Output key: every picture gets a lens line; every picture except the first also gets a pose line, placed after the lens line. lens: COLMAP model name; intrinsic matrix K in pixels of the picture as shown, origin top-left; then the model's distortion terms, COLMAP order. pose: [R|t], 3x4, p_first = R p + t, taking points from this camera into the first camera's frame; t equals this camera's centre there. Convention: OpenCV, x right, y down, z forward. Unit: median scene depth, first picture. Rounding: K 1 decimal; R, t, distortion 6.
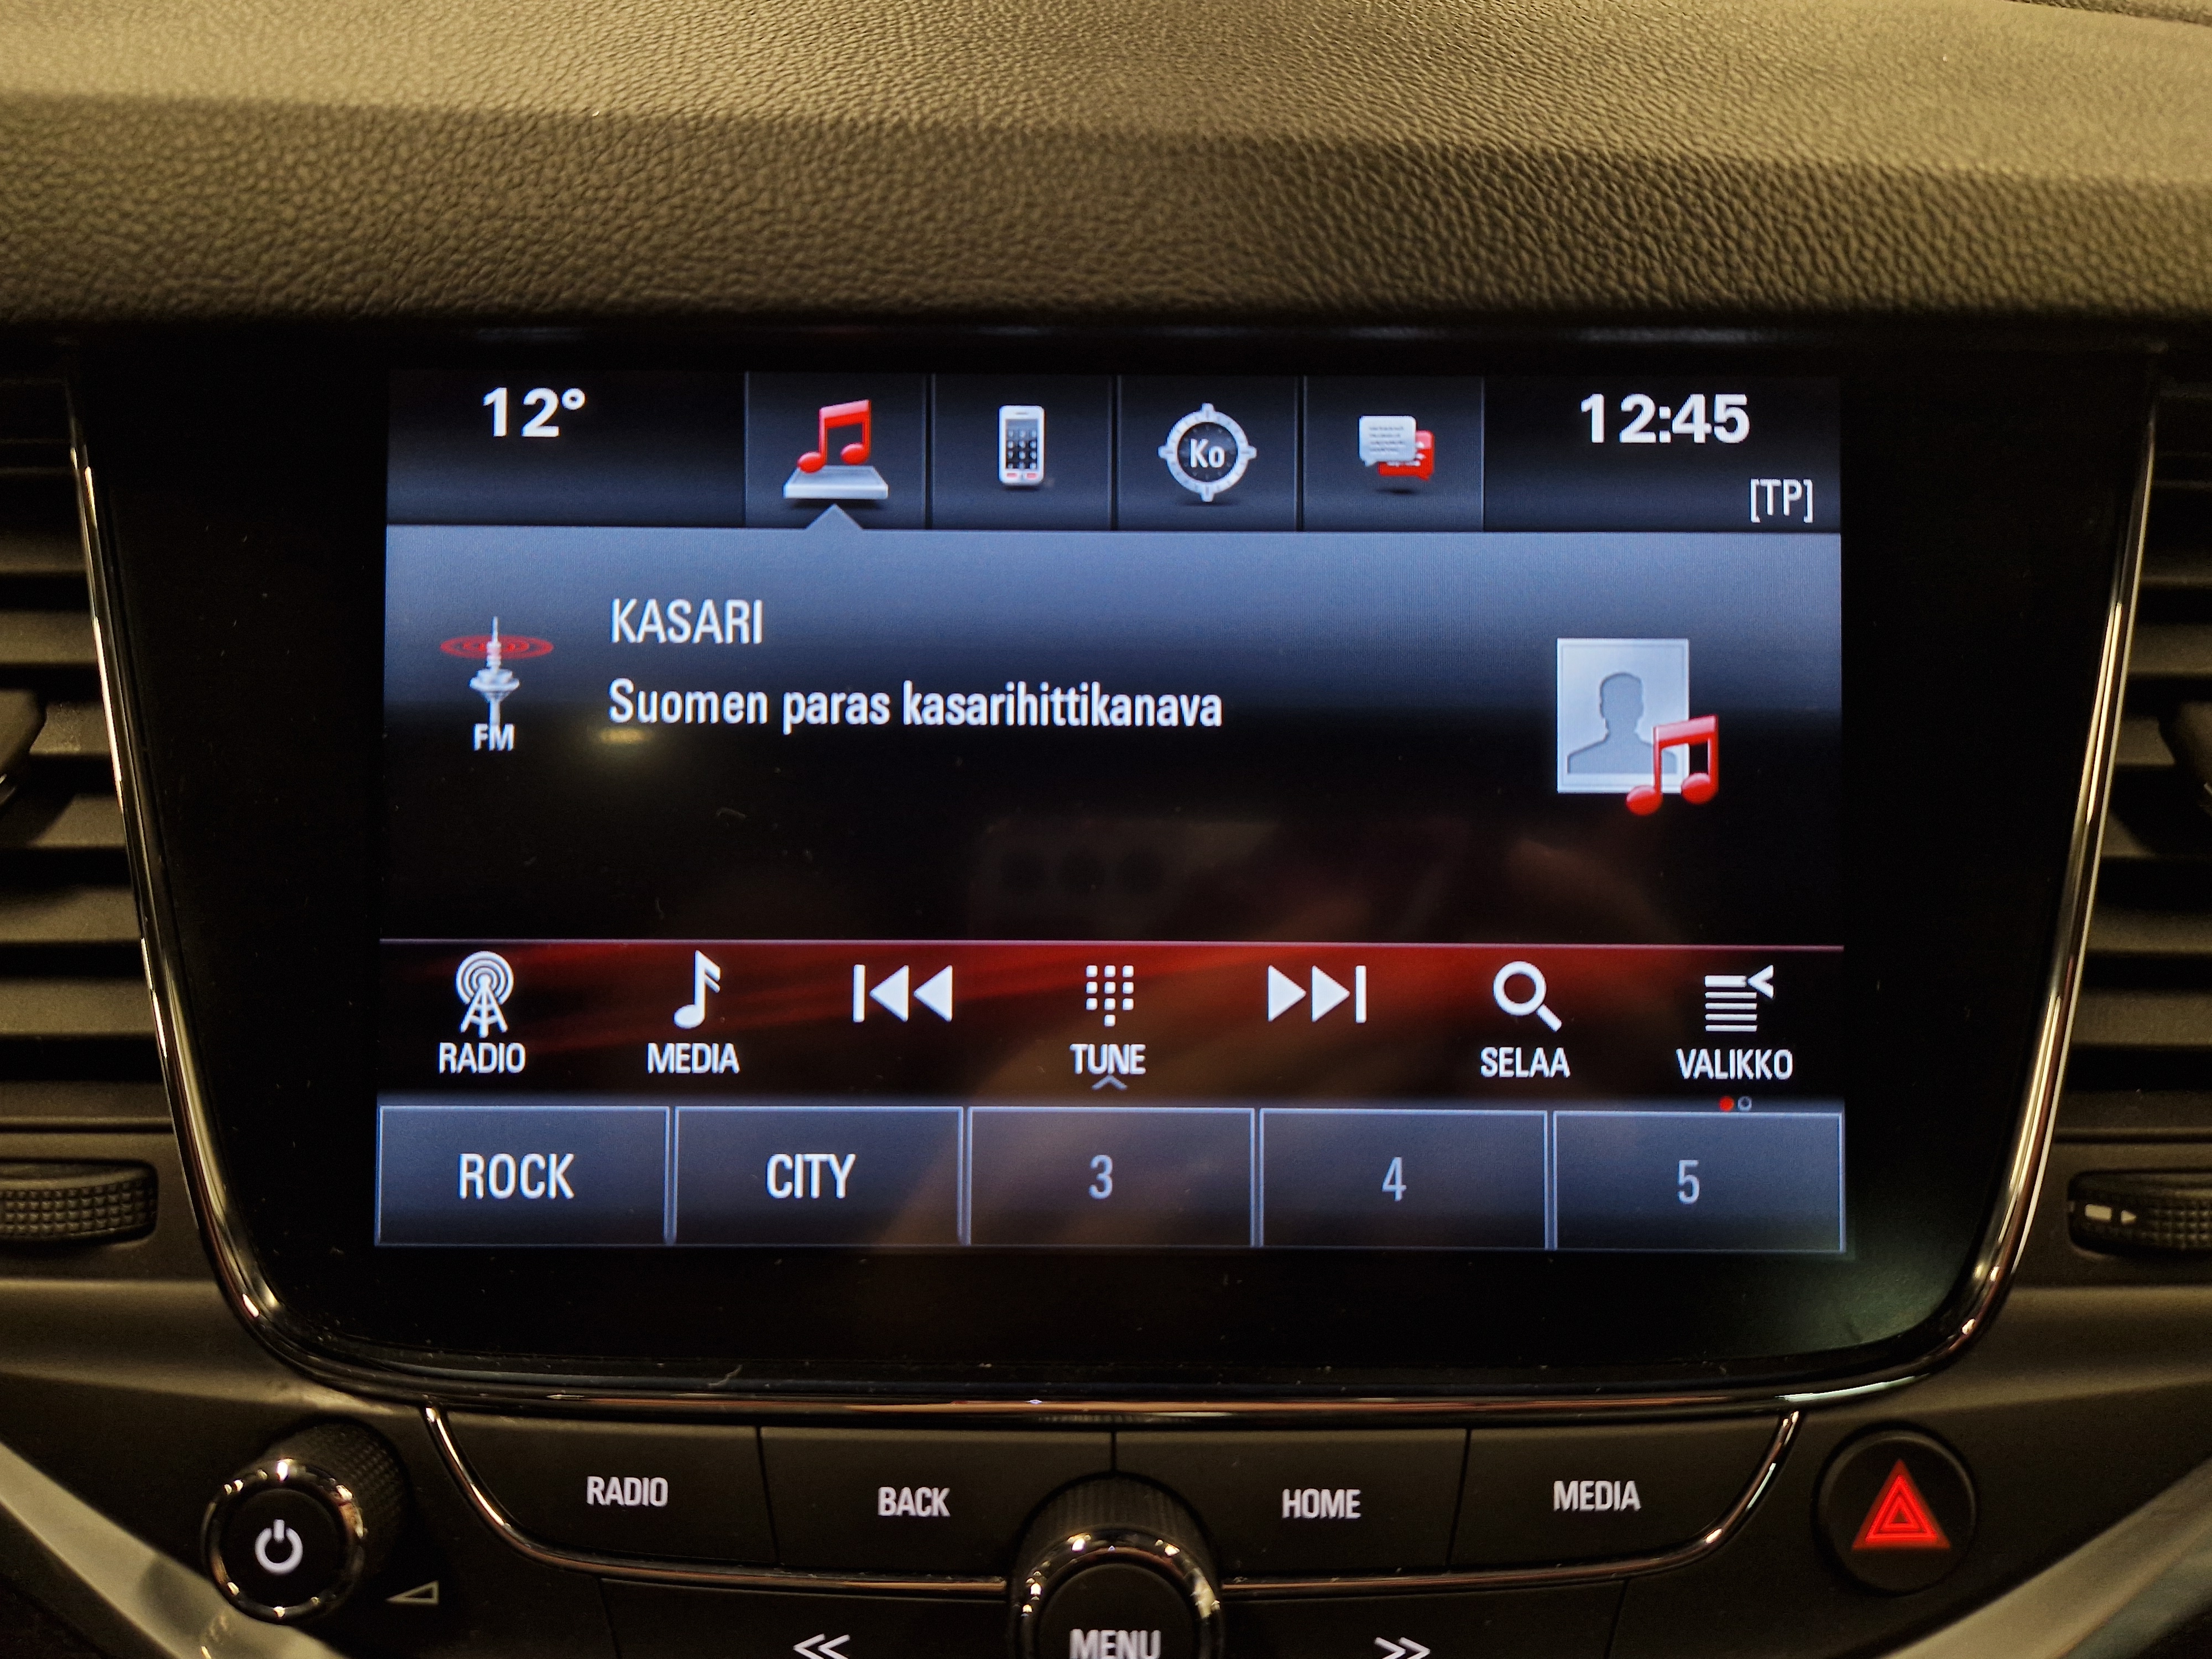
lens RADIAL K [[1519.1, 0, 1100.4], [0, 1519.1, 836.9], [0, 0, 1]] dist [0.053446, -0.036178]
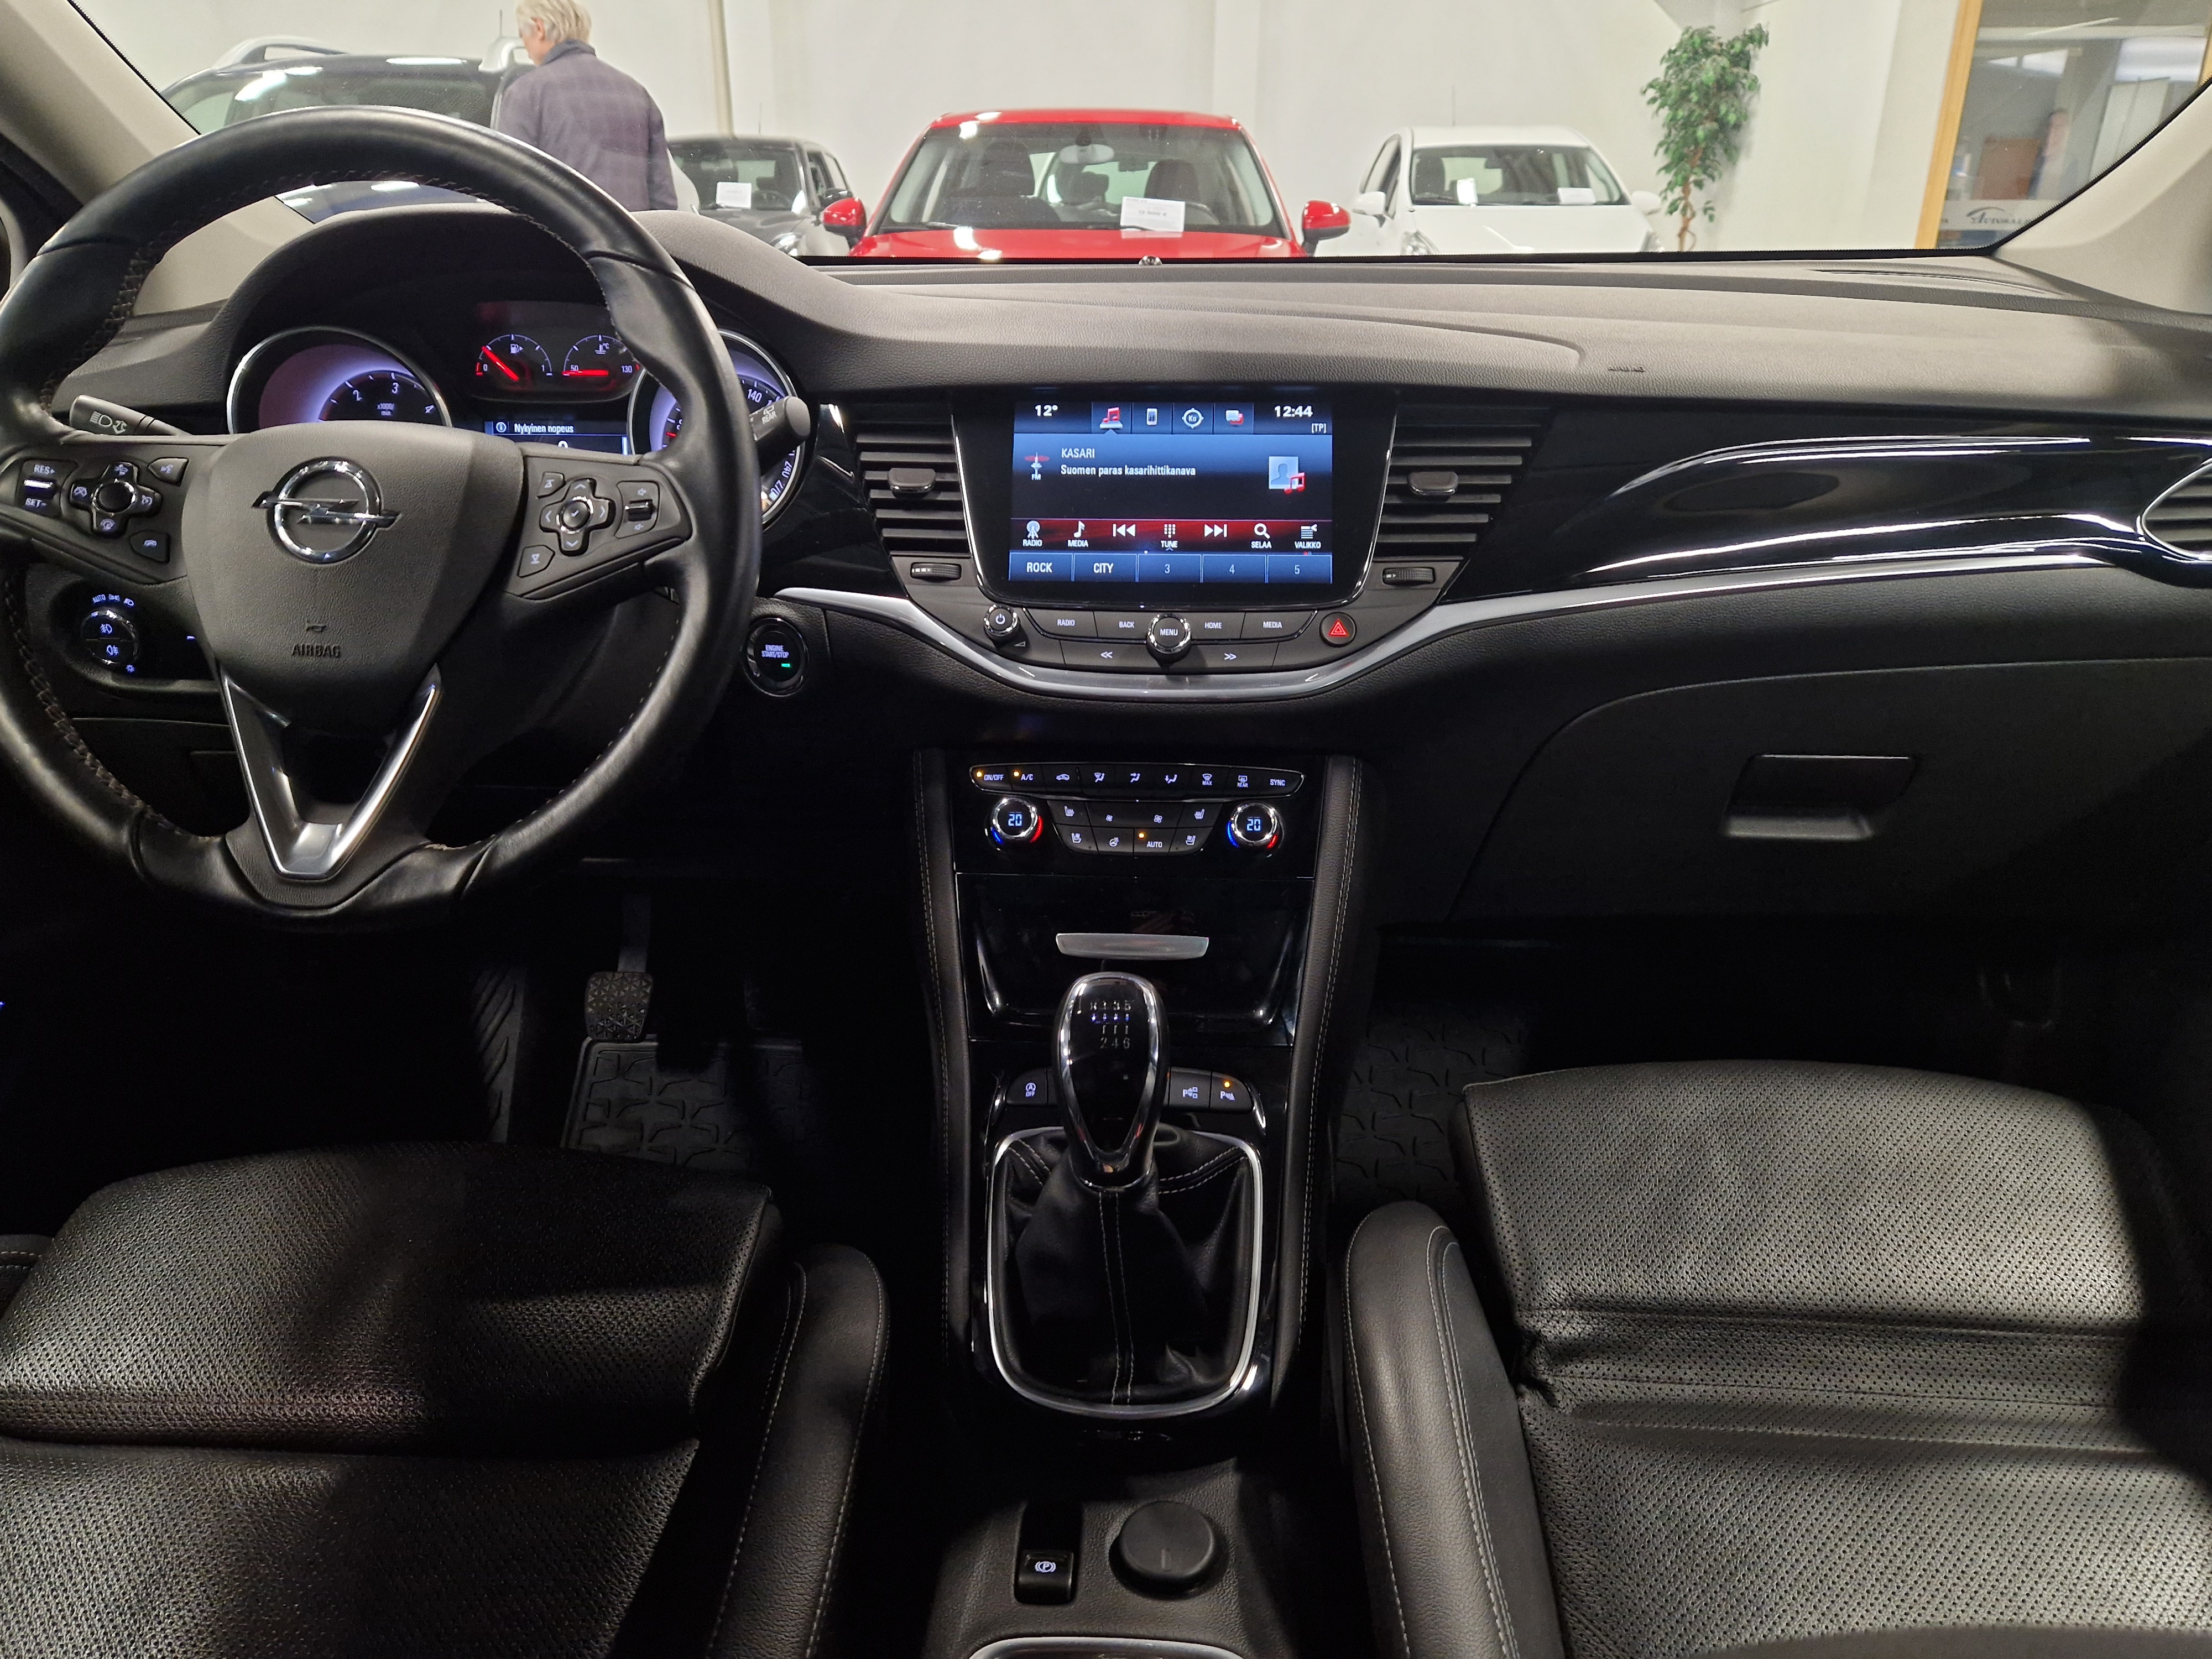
lens RADIAL K [[1535.4, 0, 1106.0], [0, 1535.4, 829.5], [0, 0, 1]] dist [0.021300, -0.004242]
pose [[0.998883, 0.010560, -0.046054, 0.039674], [-0.017926, 0.986530, -0.162594, 1.869257], [0.043717, 0.163238, 0.985618, -3.645722]]
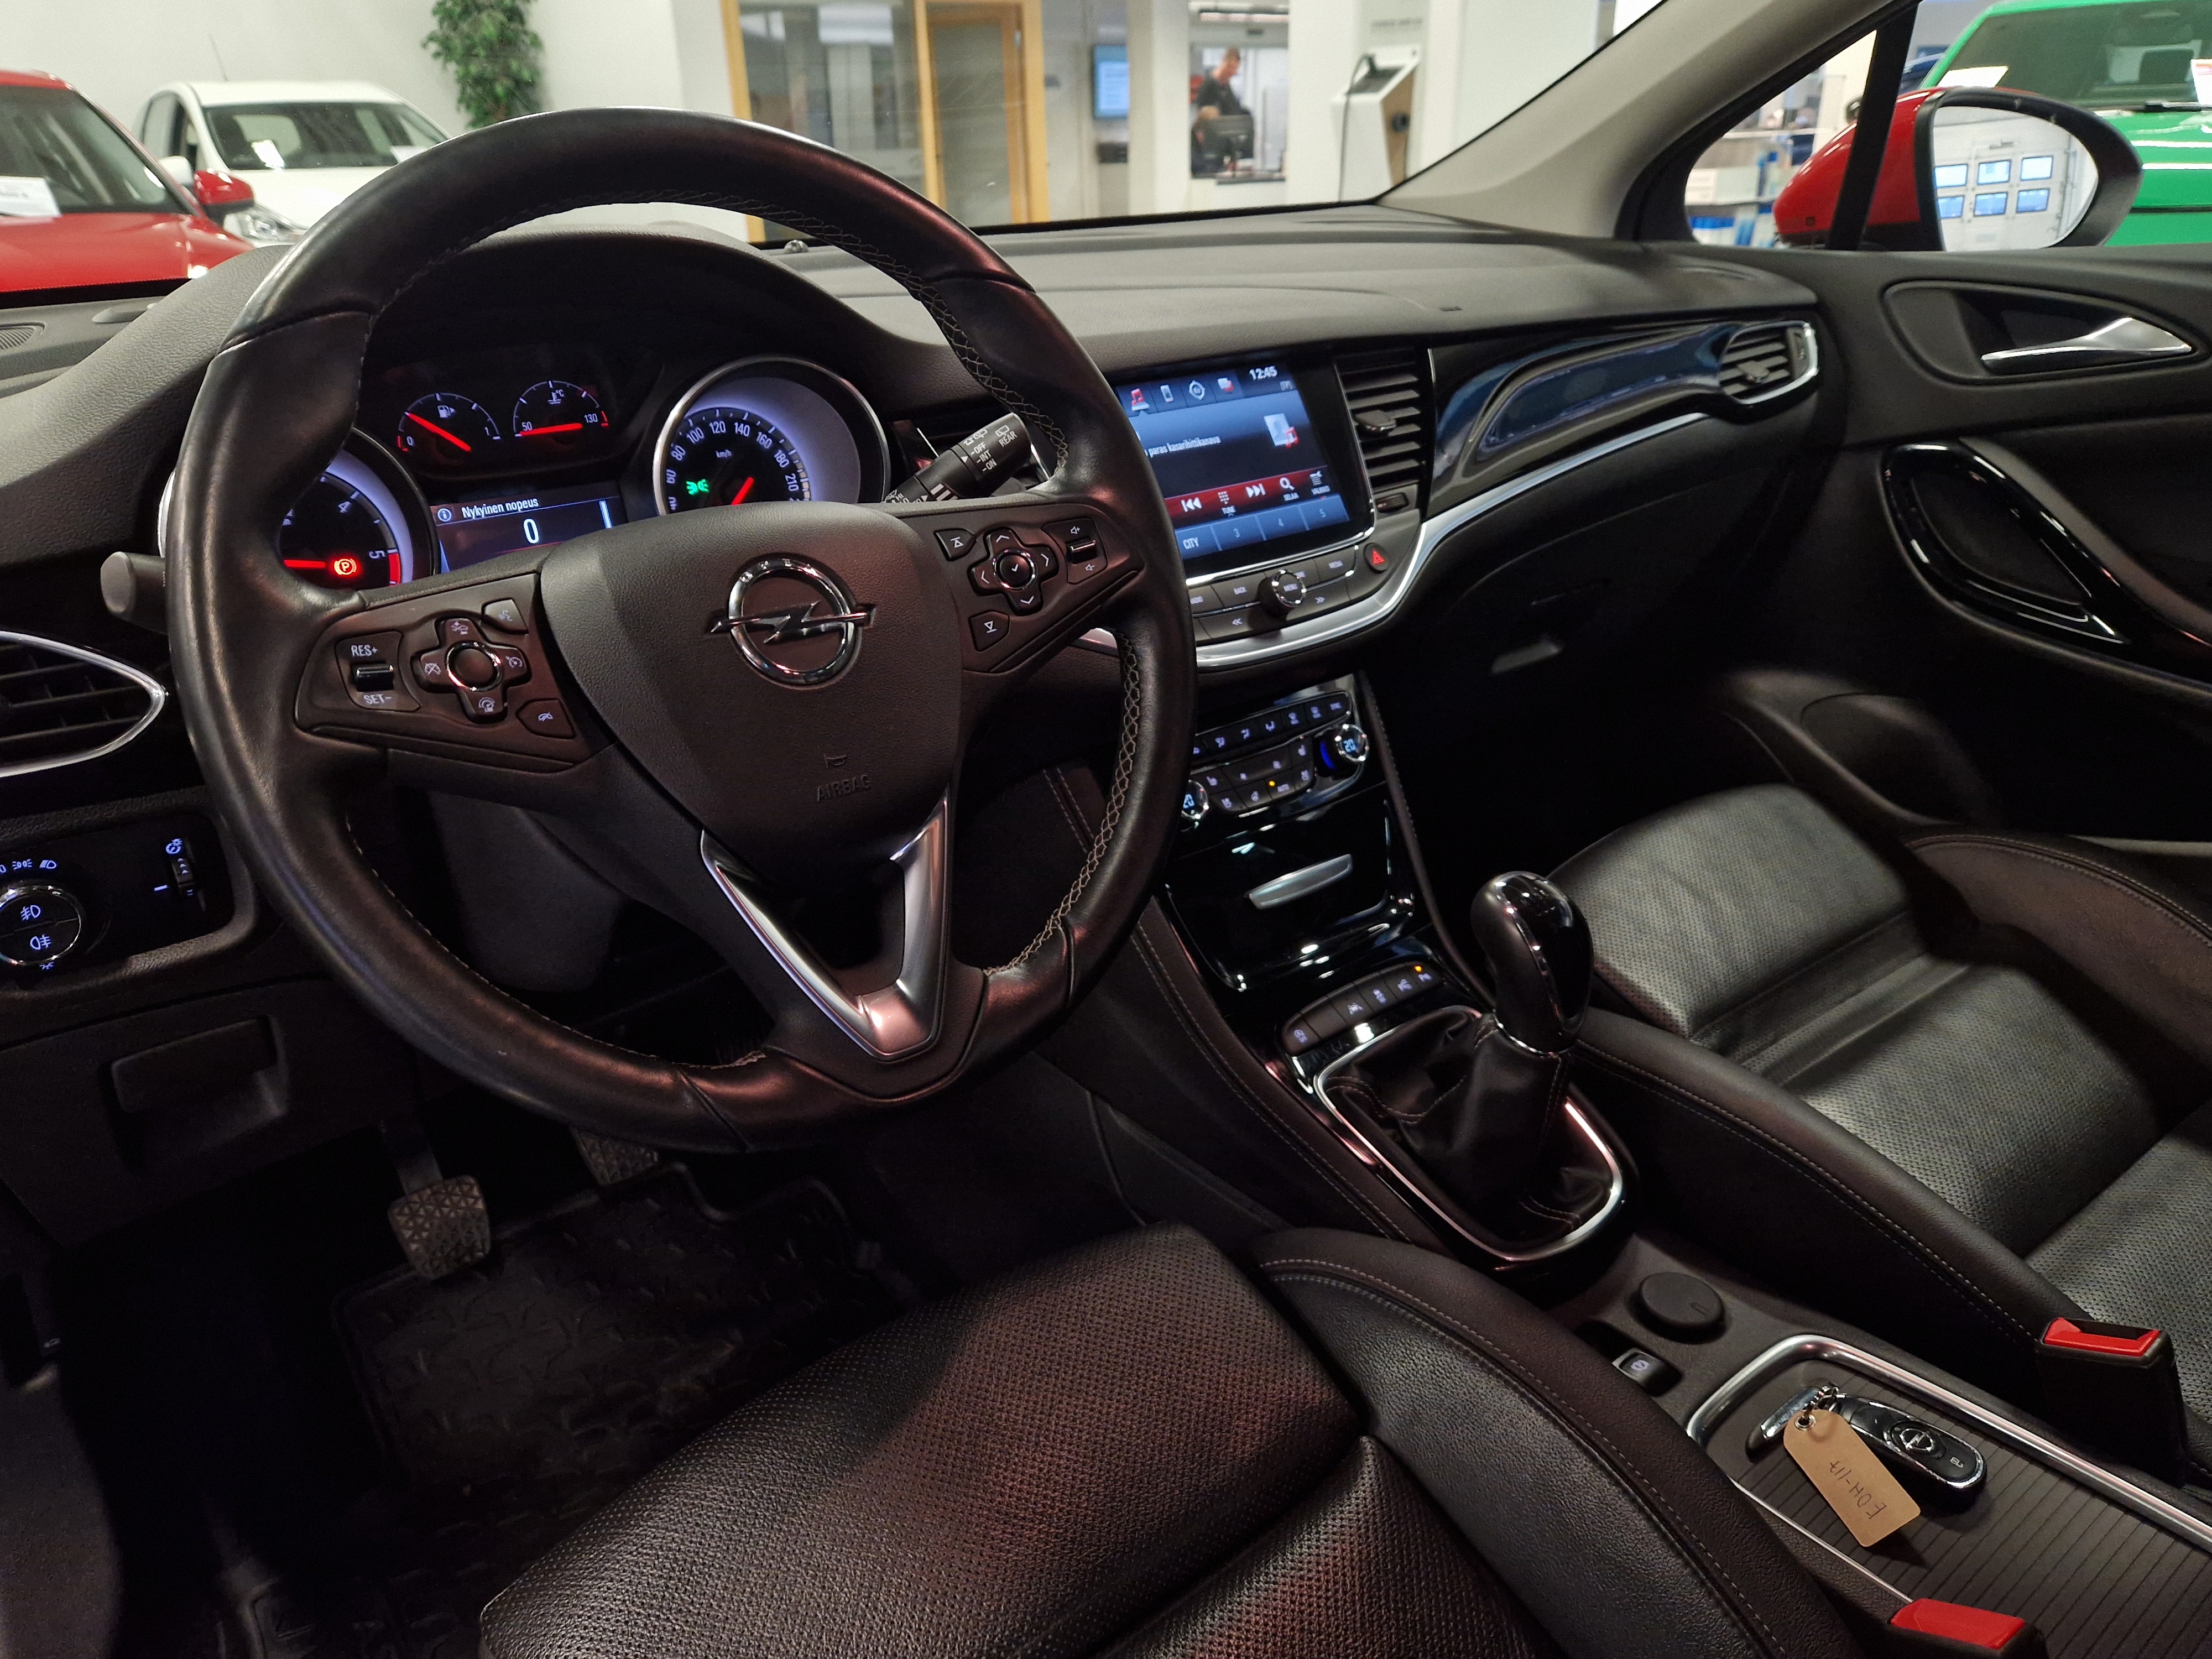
lens RADIAL K [[1535.4, 0, 1106.0], [0, 1535.4, 829.5], [0, 0, 1]] dist [0.021300, -0.004242]
pose [[0.783175, -0.281087, 0.554642, -3.514532], [0.353755, 0.934986, -0.025673, 1.156555], [-0.511366, 0.216314, 0.831693, -2.806925]]
